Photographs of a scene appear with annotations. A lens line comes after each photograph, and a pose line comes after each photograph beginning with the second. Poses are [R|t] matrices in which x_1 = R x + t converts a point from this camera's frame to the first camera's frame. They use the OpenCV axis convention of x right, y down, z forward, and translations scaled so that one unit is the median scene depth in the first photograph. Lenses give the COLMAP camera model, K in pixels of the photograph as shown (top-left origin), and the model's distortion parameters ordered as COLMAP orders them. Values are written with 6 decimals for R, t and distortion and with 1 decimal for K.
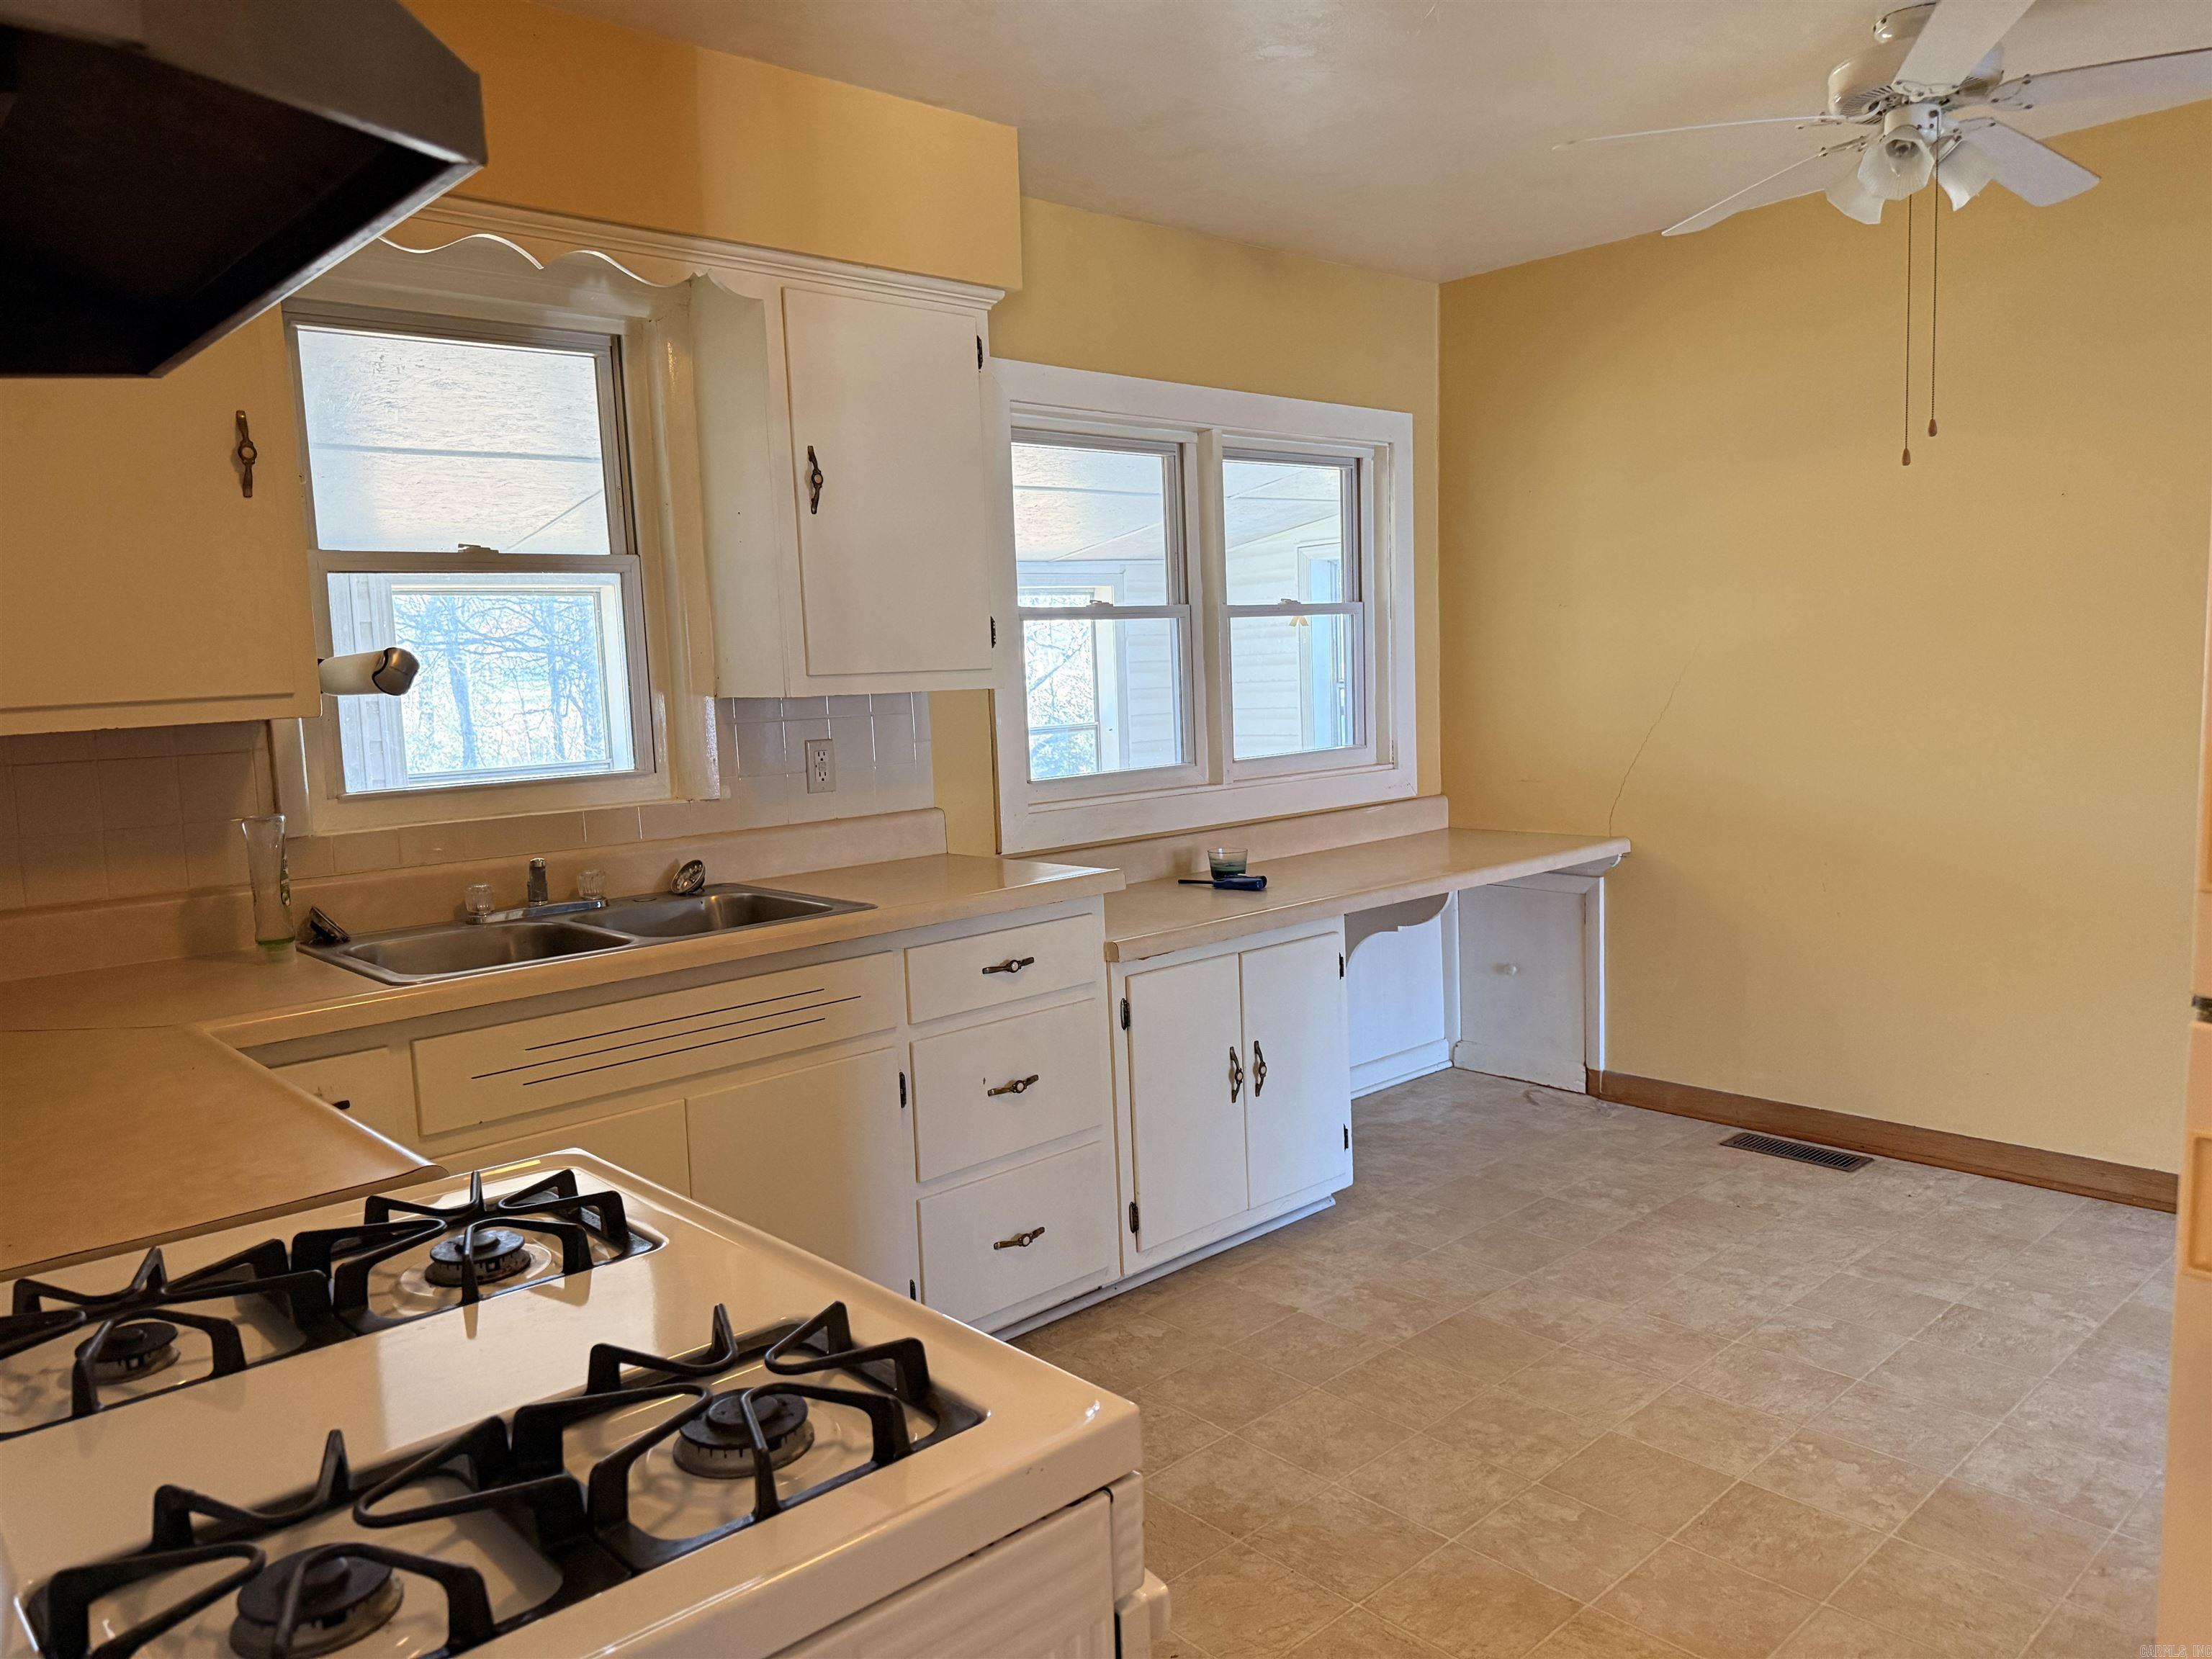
lens RADIAL K [[1551.4, 0, 1101.9], [0, 1551.4, 838.6], [0, 0, 1]] dist [0.035279, -0.037136]
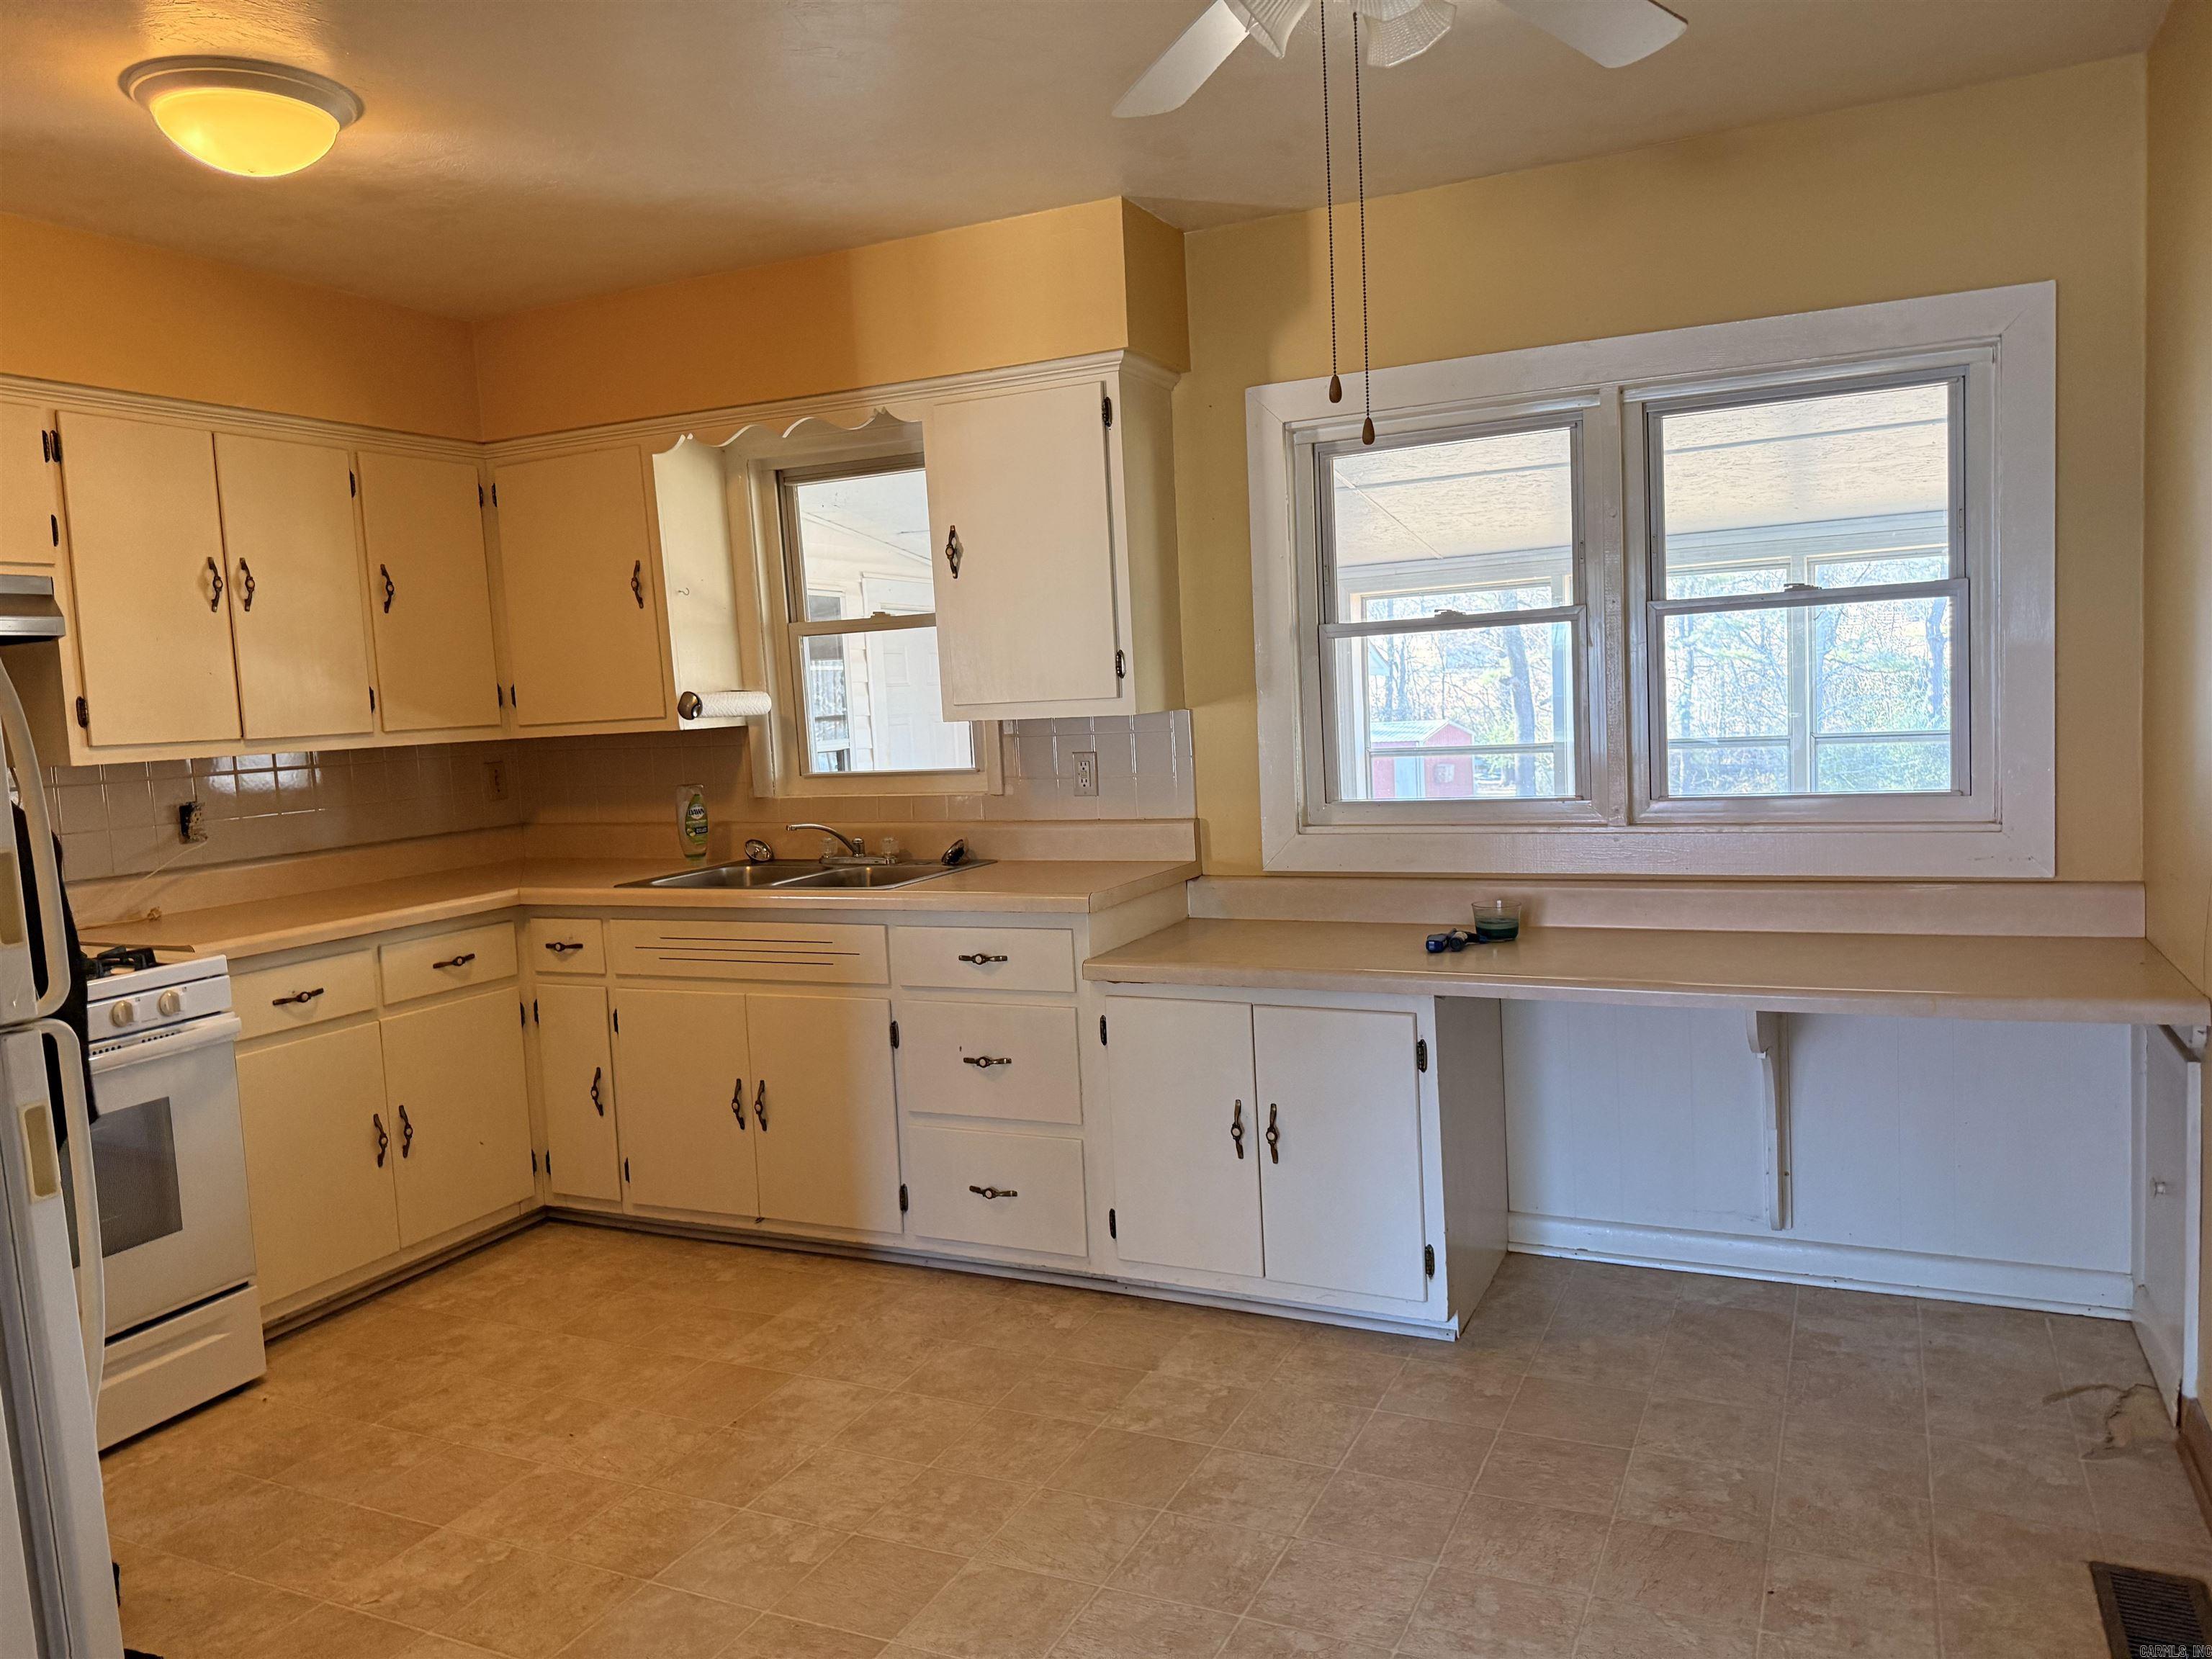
lens RADIAL K [[1551.4, 0, 1103.0], [0, 1551.4, 823.7], [0, 0, 1]] dist [0.035279, -0.037136]
pose [[0.374316, 0.096126, -0.922306, 0.908794], [-0.069578, 0.994720, 0.075435, -0.098137], [0.924687, 0.035936, 0.379028, 0.555221]]
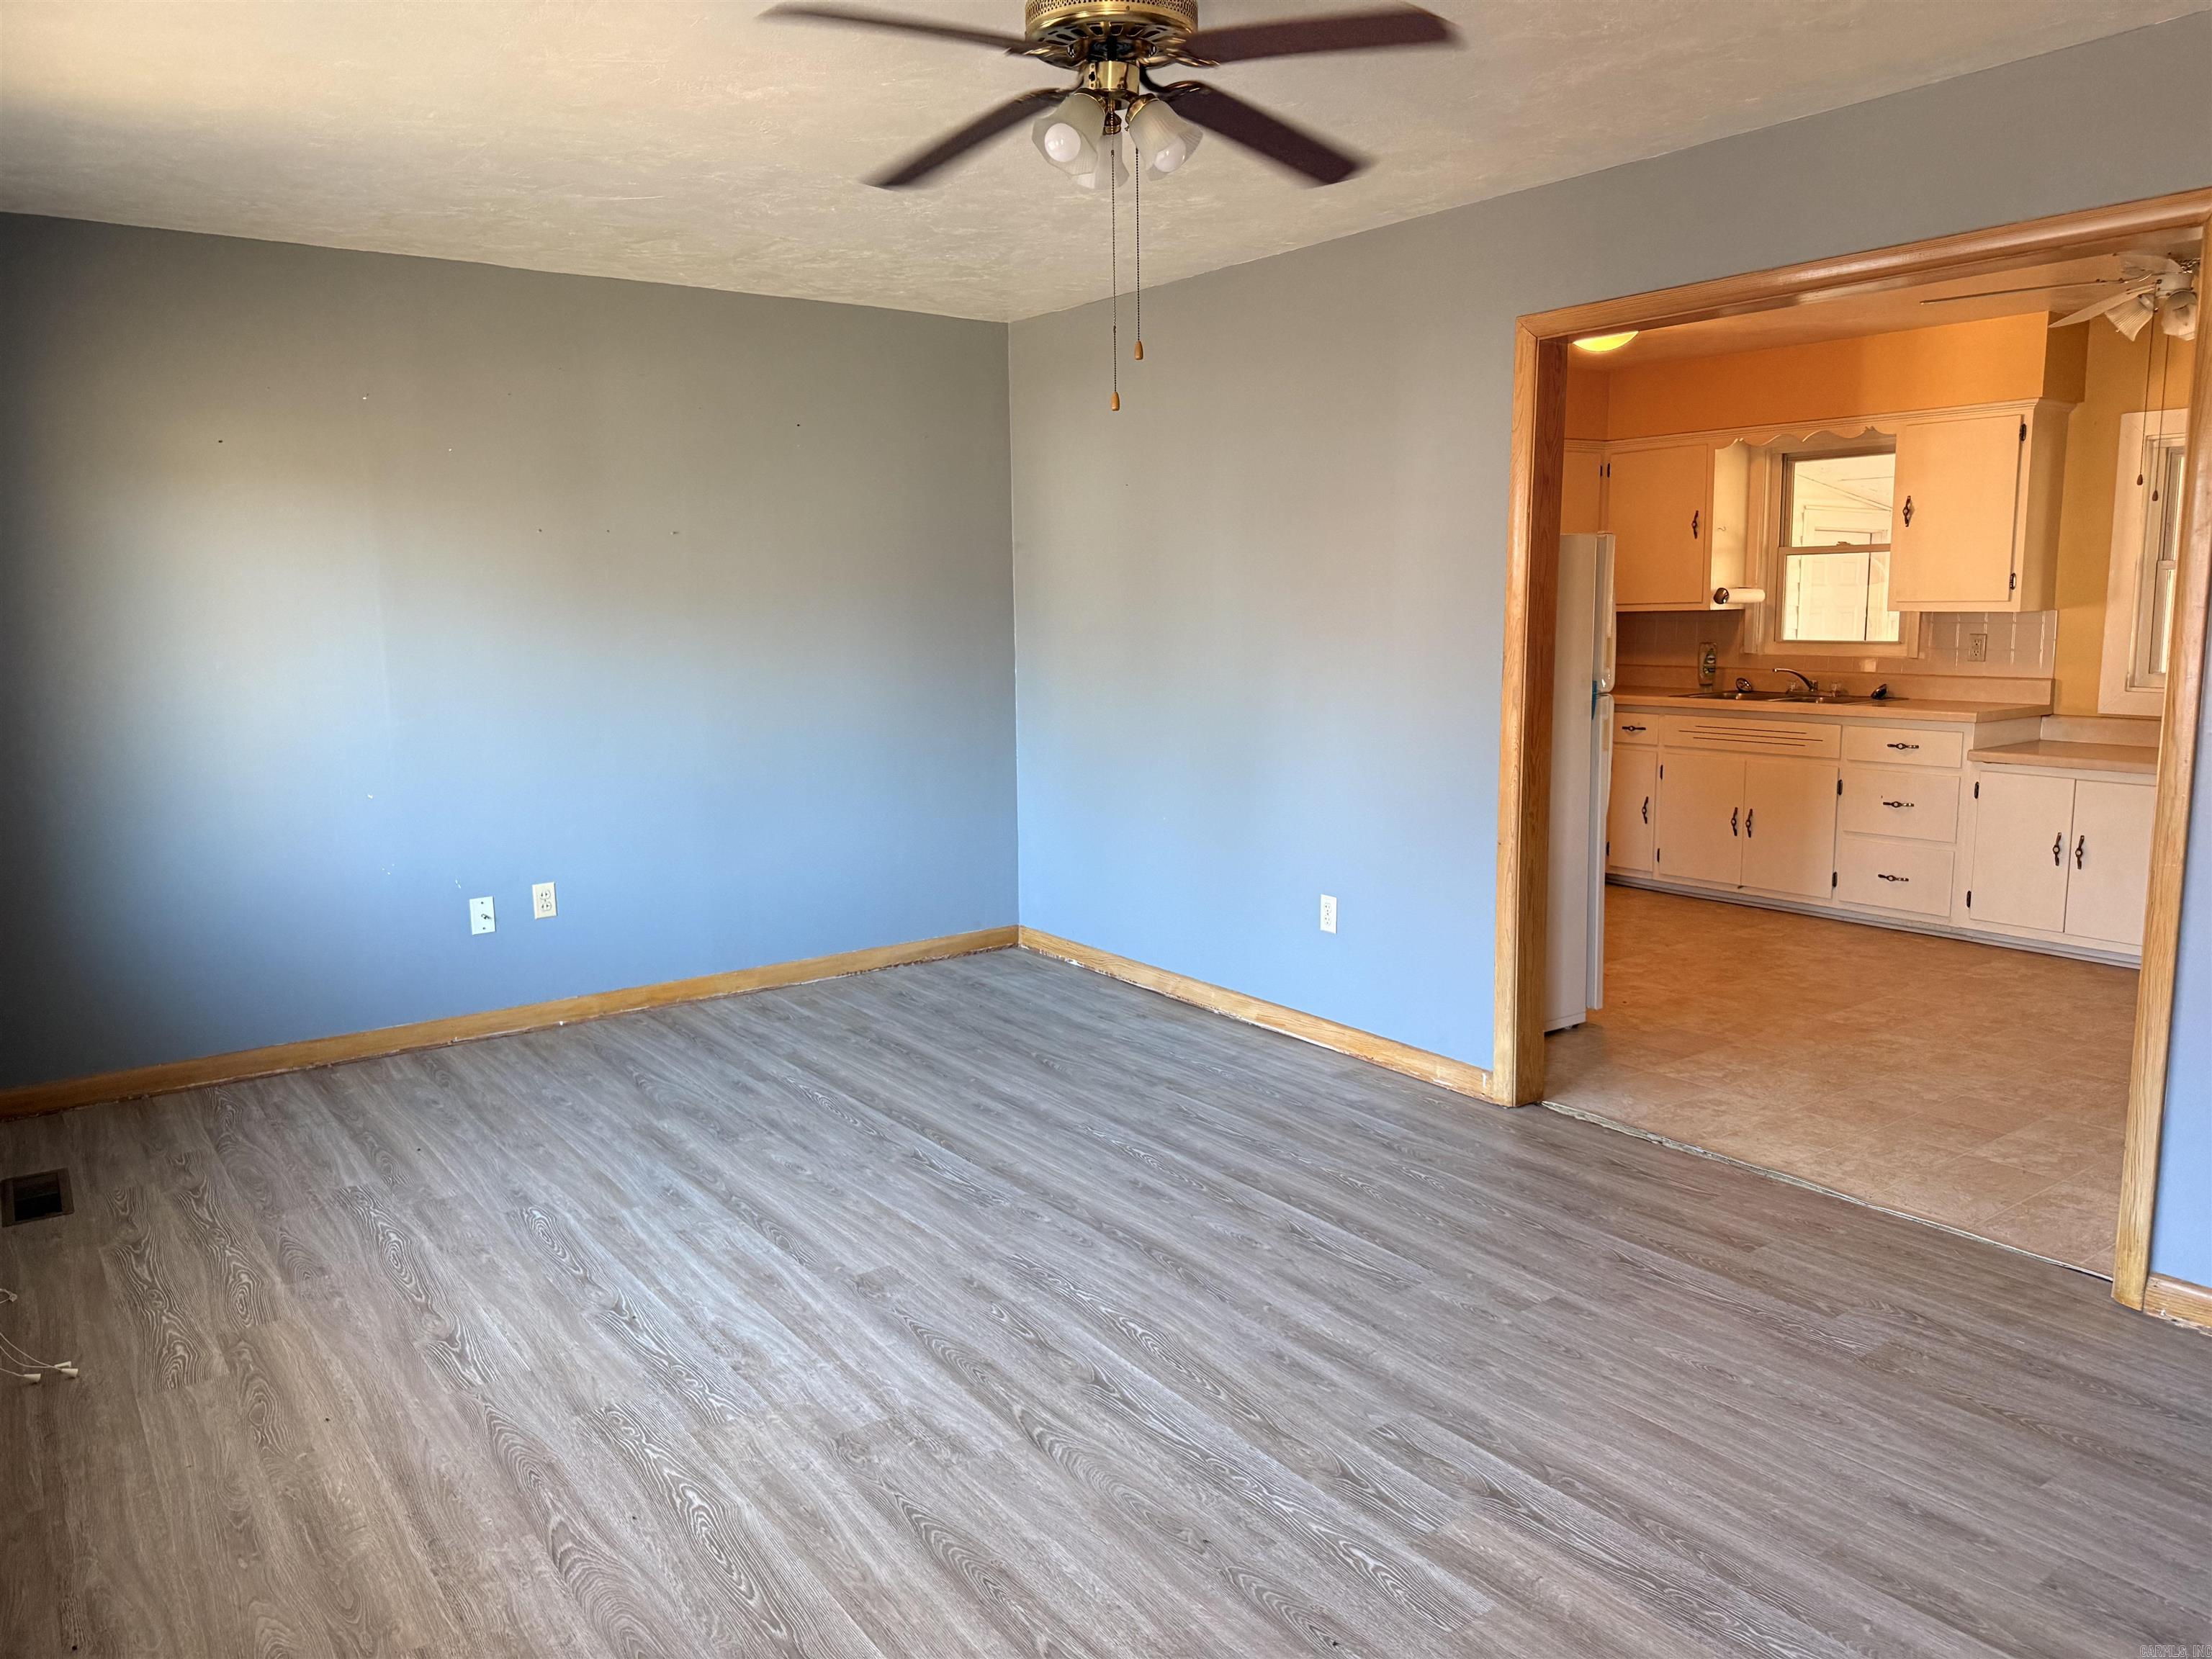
lens RADIAL K [[1551.4, 0, 1119.6], [0, 1551.4, 826.2], [0, 0, 1]] dist [0.035279, -0.037136]
pose [[-0.100697, 0.181813, -0.978164, 1.844350], [-0.097443, 0.976632, 0.191560, -0.096680], [0.990134, 0.114605, -0.080628, 0.121856]]
